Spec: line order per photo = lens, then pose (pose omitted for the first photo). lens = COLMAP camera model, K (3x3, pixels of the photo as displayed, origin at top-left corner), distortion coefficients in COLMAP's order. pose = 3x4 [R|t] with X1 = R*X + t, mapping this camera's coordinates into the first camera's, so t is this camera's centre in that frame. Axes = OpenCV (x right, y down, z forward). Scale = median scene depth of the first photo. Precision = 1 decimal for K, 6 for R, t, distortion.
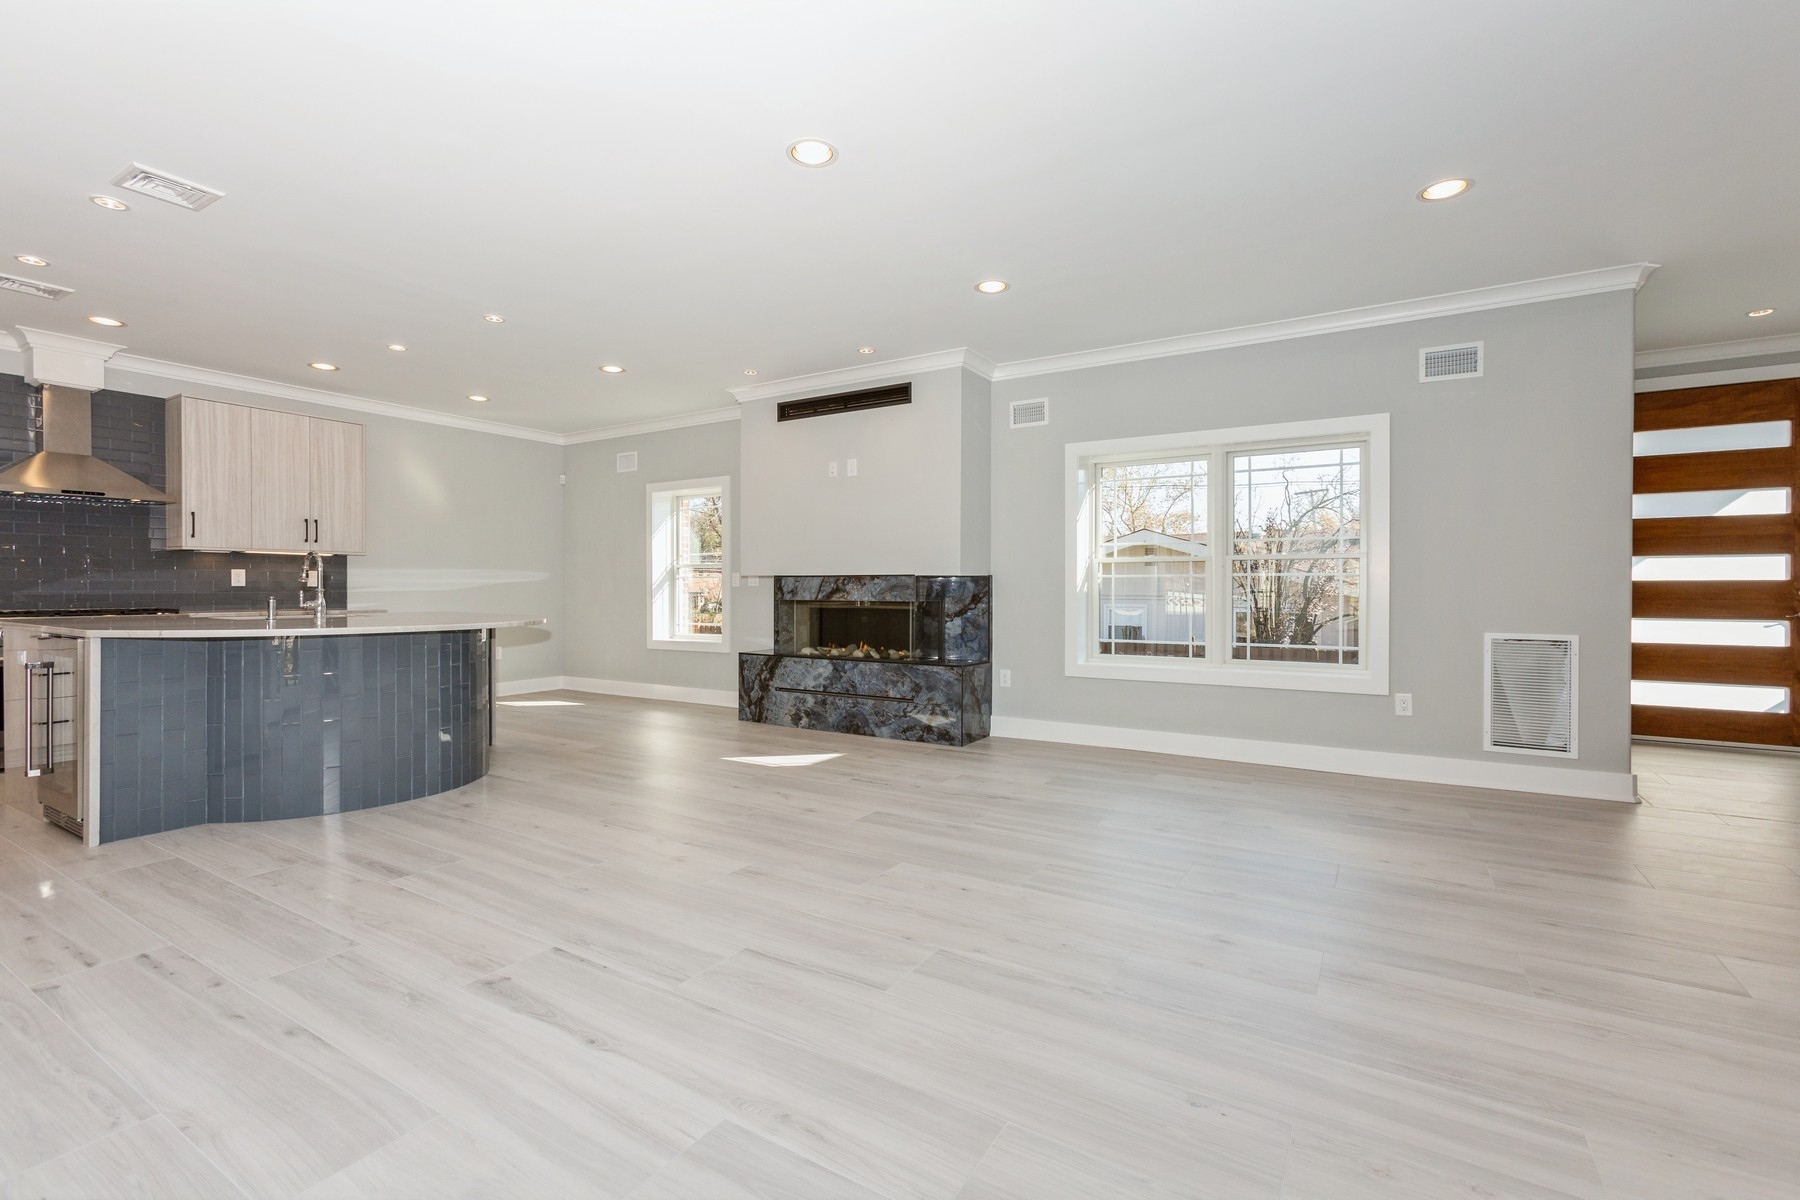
lens RADIAL K [[792.7, 0, 902.3], [0, 792.7, 590.6], [0, 0, 1]] dist [0.000048, 0.010318]
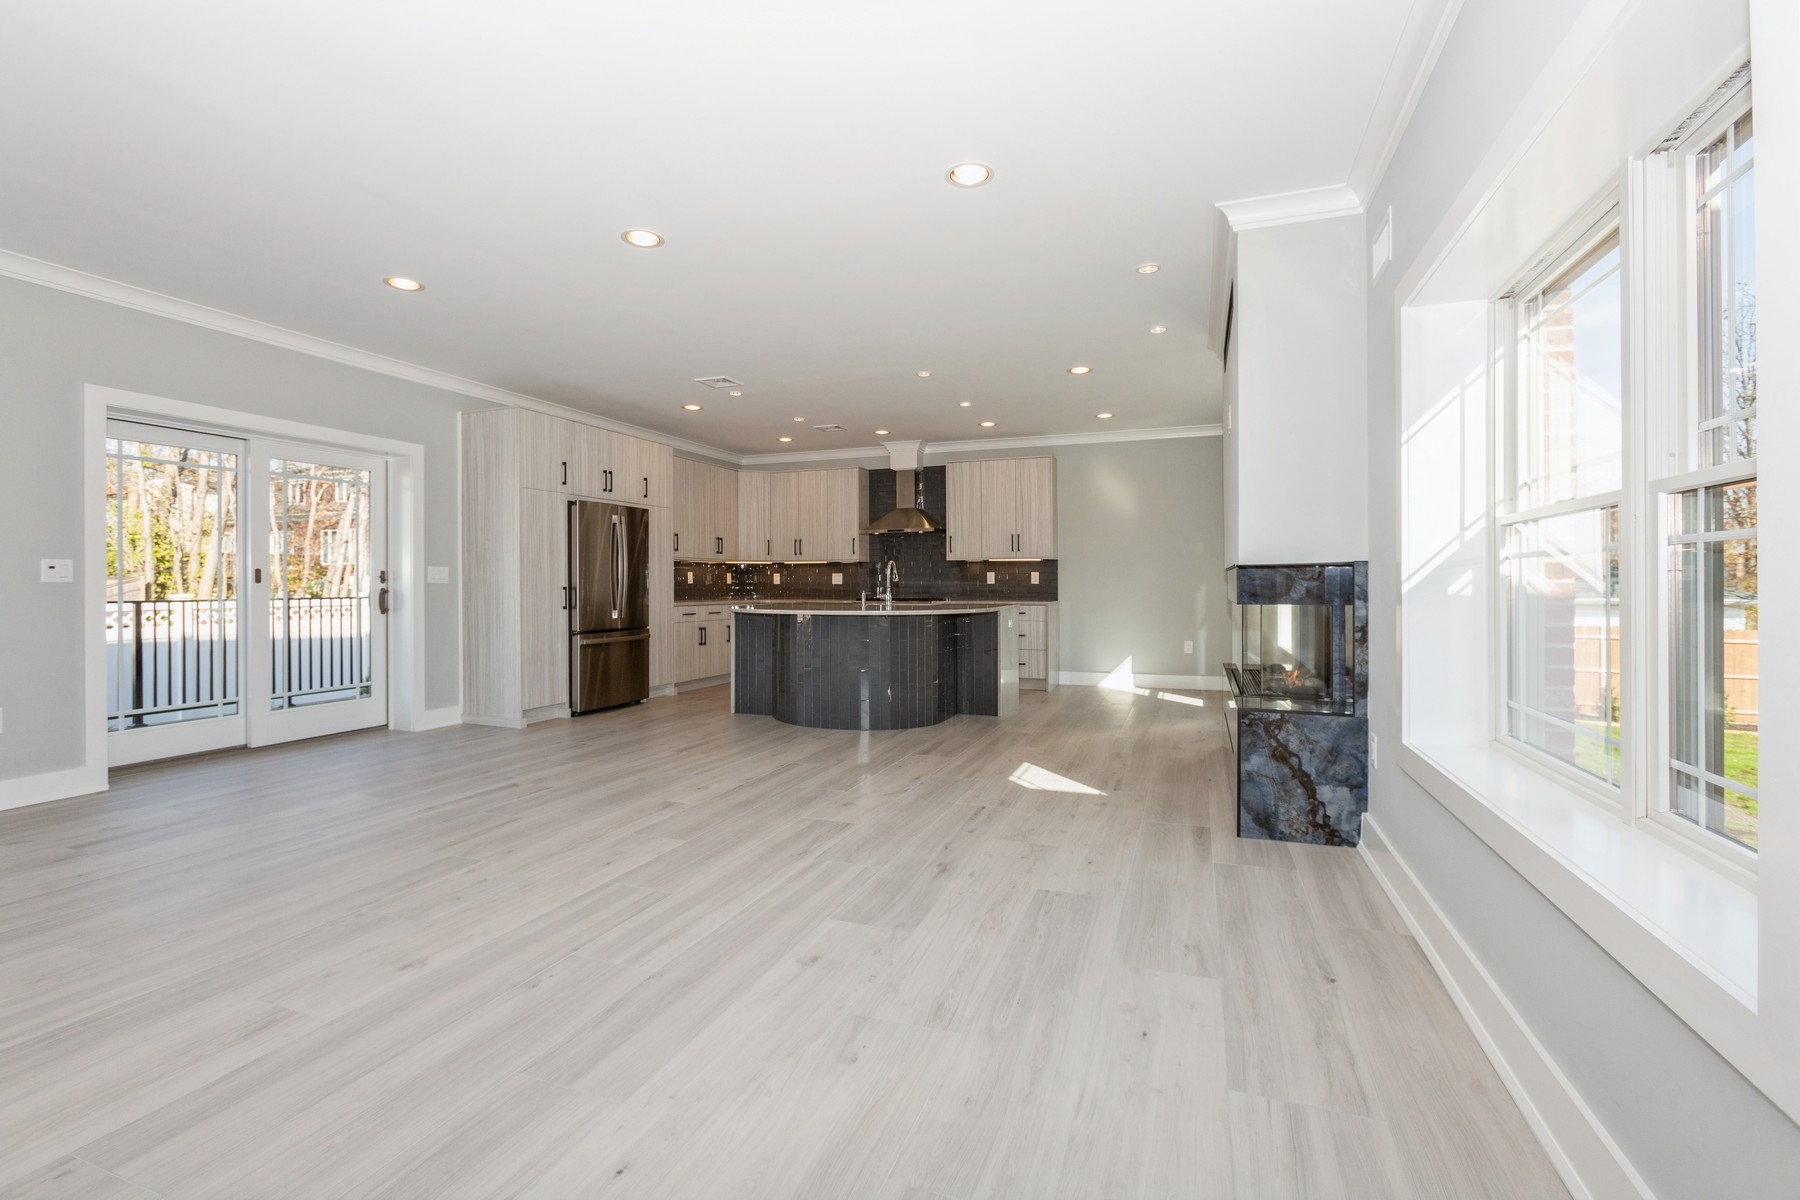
lens RADIAL K [[791.7, 0, 895.3], [0, 791.7, 589.9], [0, 0, 1]] dist [-0.031029, 0.022524]
pose [[0.187373, 0.002175, -0.982286, 1.113893], [0.003396, 0.999990, 0.002862, 0.003145], [0.982283, -0.003872, 0.187364, 1.100377]]
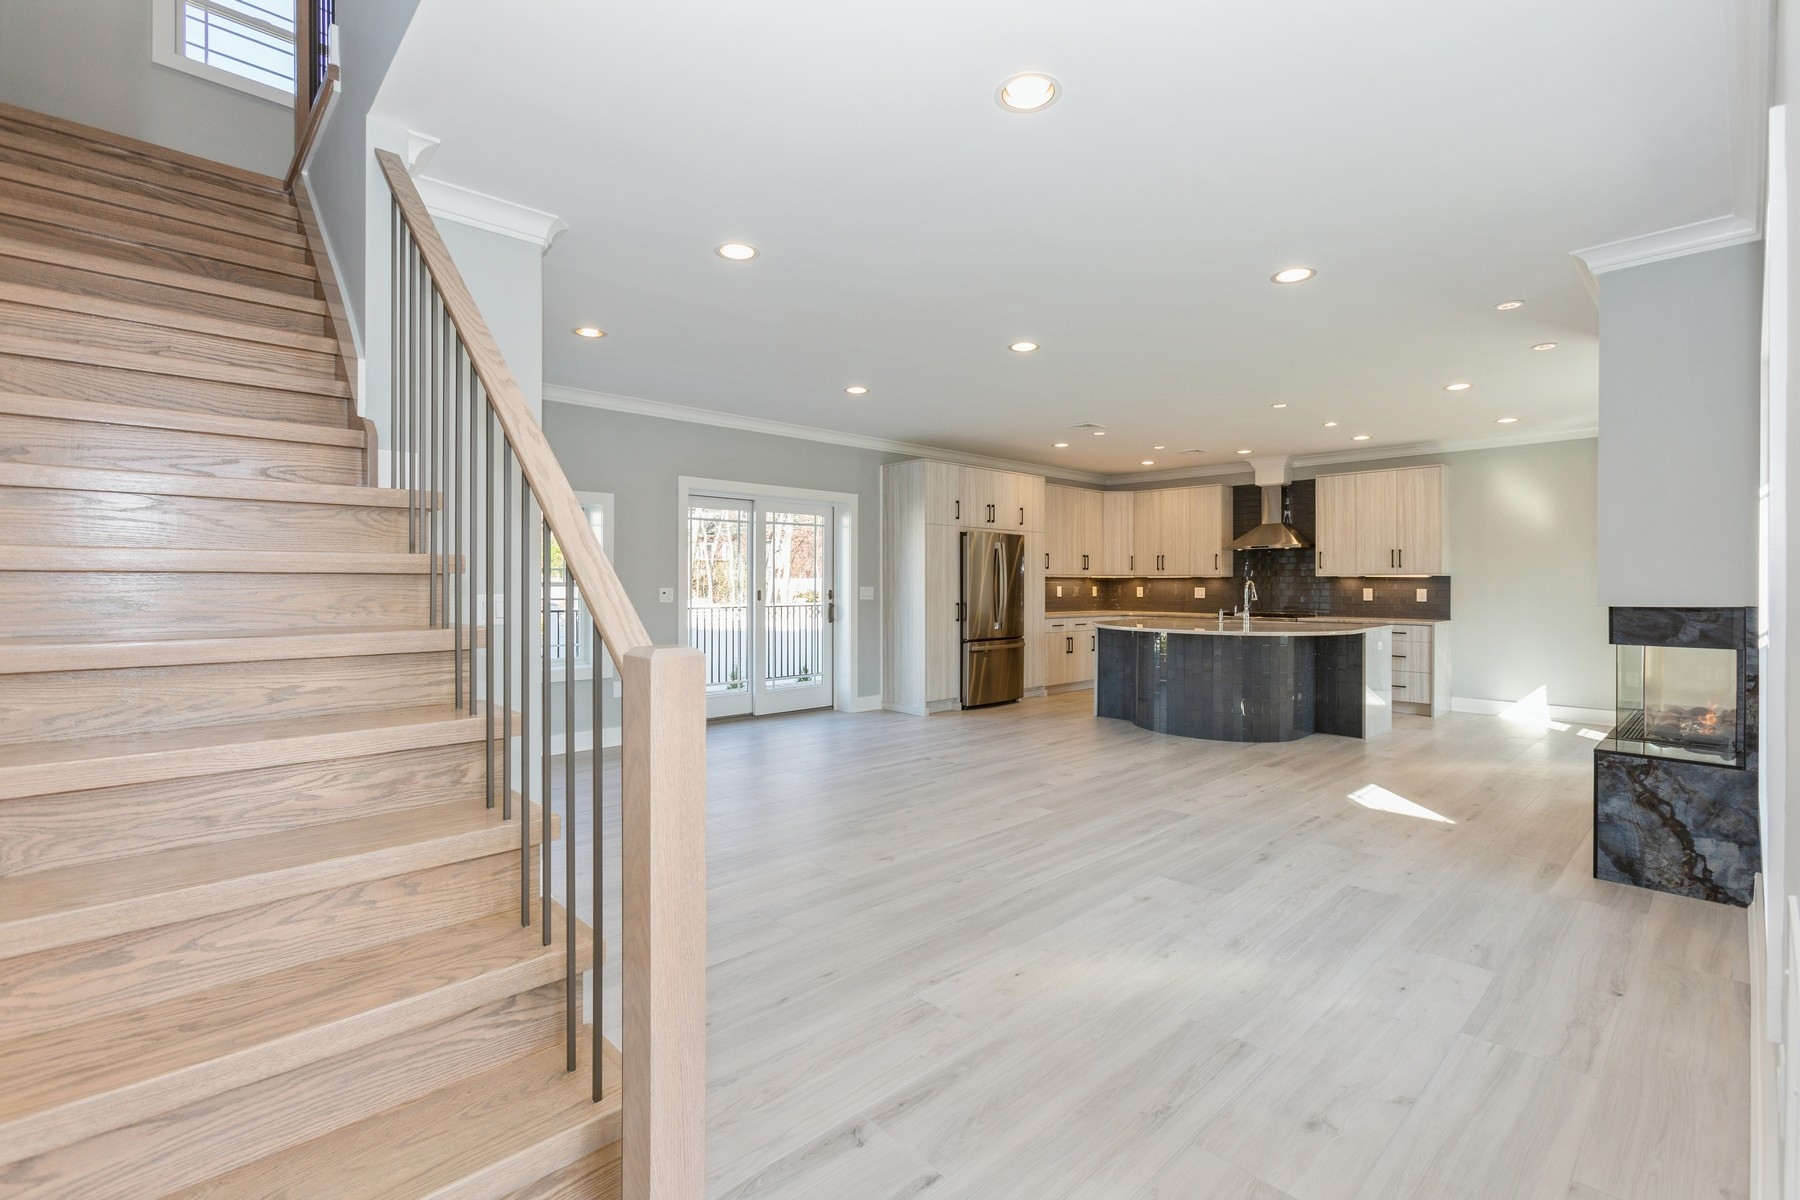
lens RADIAL K [[791.7, 0, 895.3], [0, 791.7, 589.9], [0, 0, 1]] dist [-0.031029, 0.022524]
pose [[-0.265735, 0.001244, -0.964045, 1.446382], [-0.001547, 0.999997, 0.001717, -0.051187], [0.964045, 0.001948, -0.265732, 1.119674]]
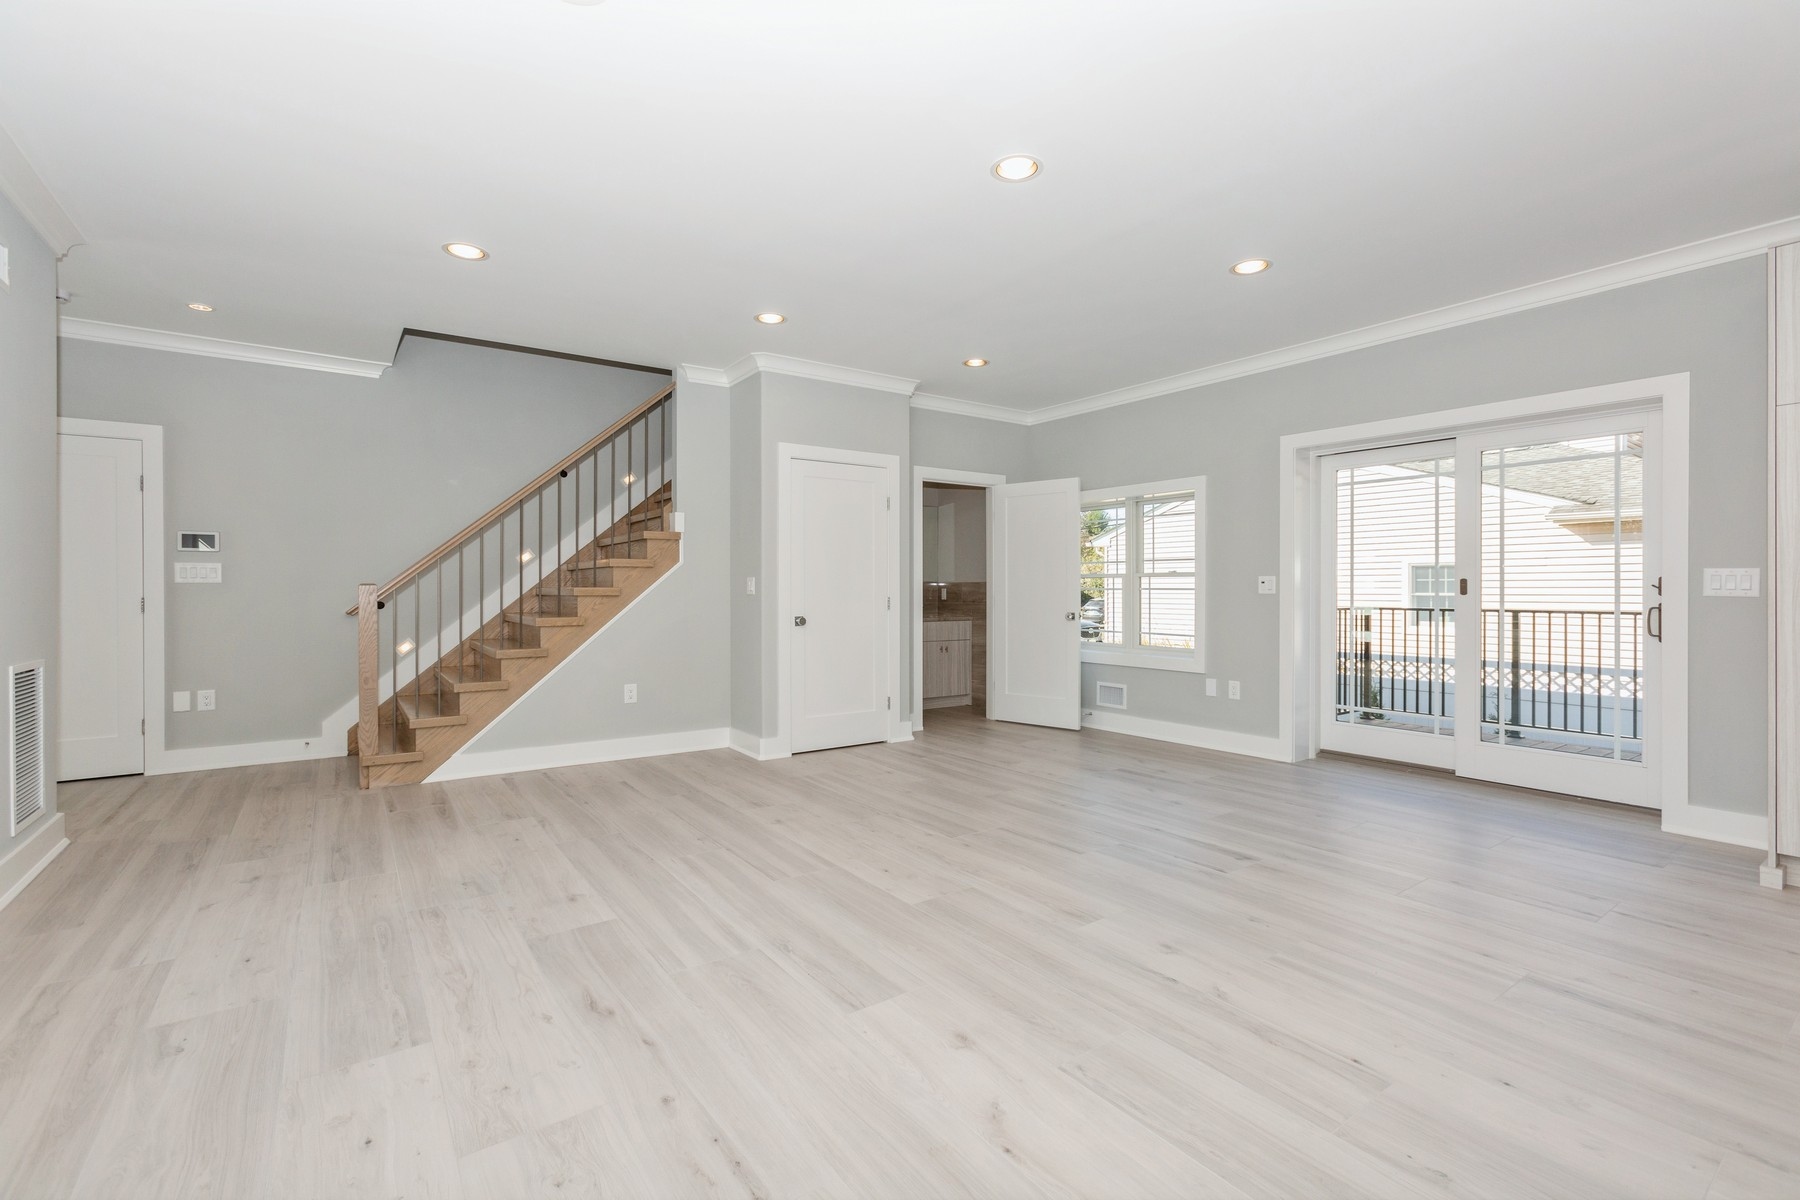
lens RADIAL K [[792.7, 0, 902.3], [0, 792.7, 590.6], [0, 0, 1]] dist [0.000048, 0.010318]
pose [[-0.921142, -0.002069, 0.389222, -0.352025], [-0.001047, 0.999995, 0.002838, -0.020704], [-0.389226, 0.002207, -0.921140, 1.879565]]
